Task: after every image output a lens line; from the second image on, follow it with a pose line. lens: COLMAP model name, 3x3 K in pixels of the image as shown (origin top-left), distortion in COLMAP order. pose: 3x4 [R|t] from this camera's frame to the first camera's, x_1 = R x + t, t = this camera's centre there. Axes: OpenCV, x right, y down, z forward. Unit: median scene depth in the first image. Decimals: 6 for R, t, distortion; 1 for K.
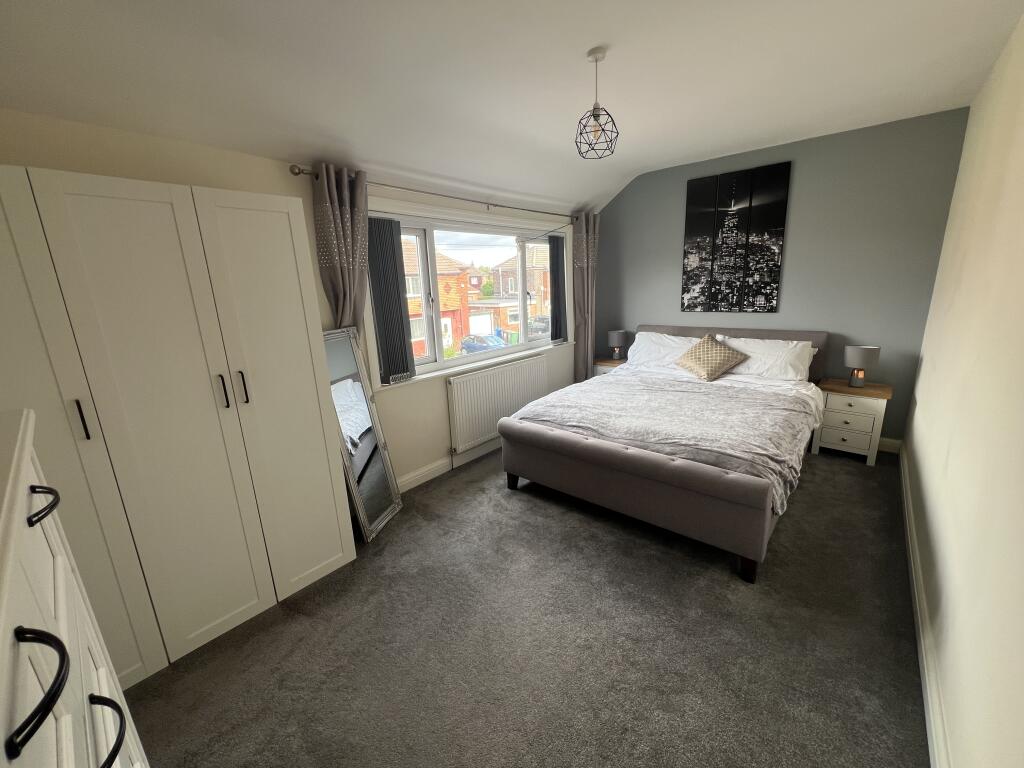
lens RADIAL K [[413.2, 0, 512.0], [0, 413.2, 384.0], [0, 0, 1]] dist [-0.000009, 0.000260]
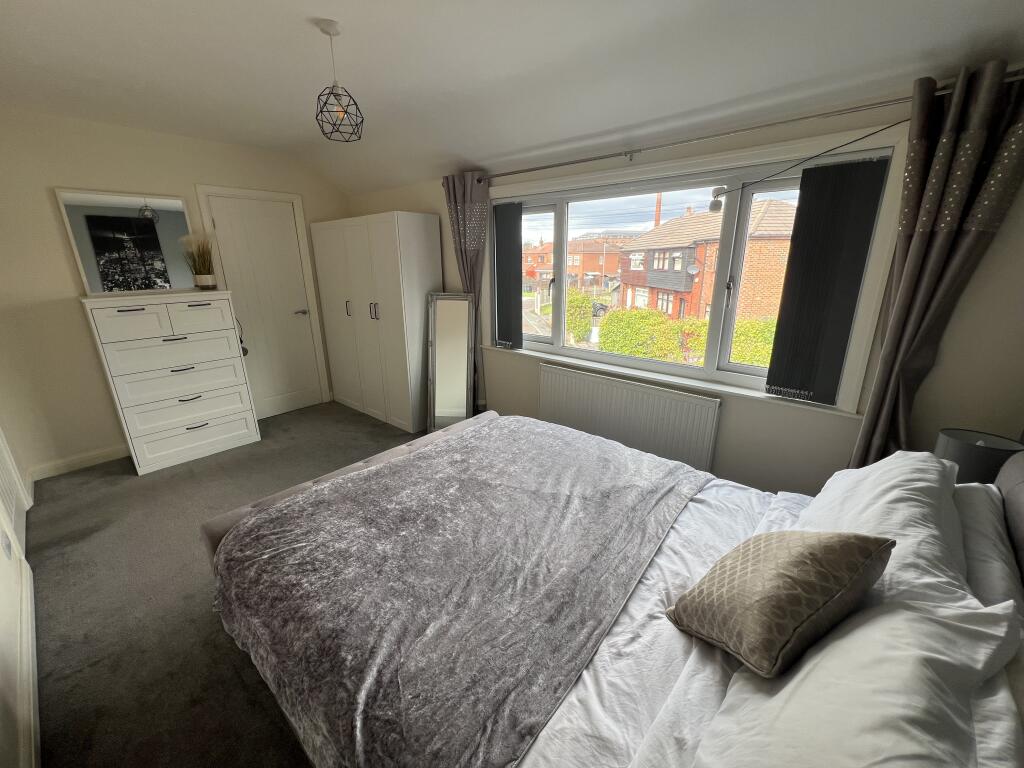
lens RADIAL K [[413.2, 0, 512.0], [0, 413.2, 384.0], [0, 0, 1]] dist [-0.000009, 0.000260]
pose [[-0.017962, 0.327673, -0.944620, 0.744554], [-0.230524, 0.917961, 0.322809, -0.253700], [0.972901, 0.223556, 0.059048, 0.850304]]
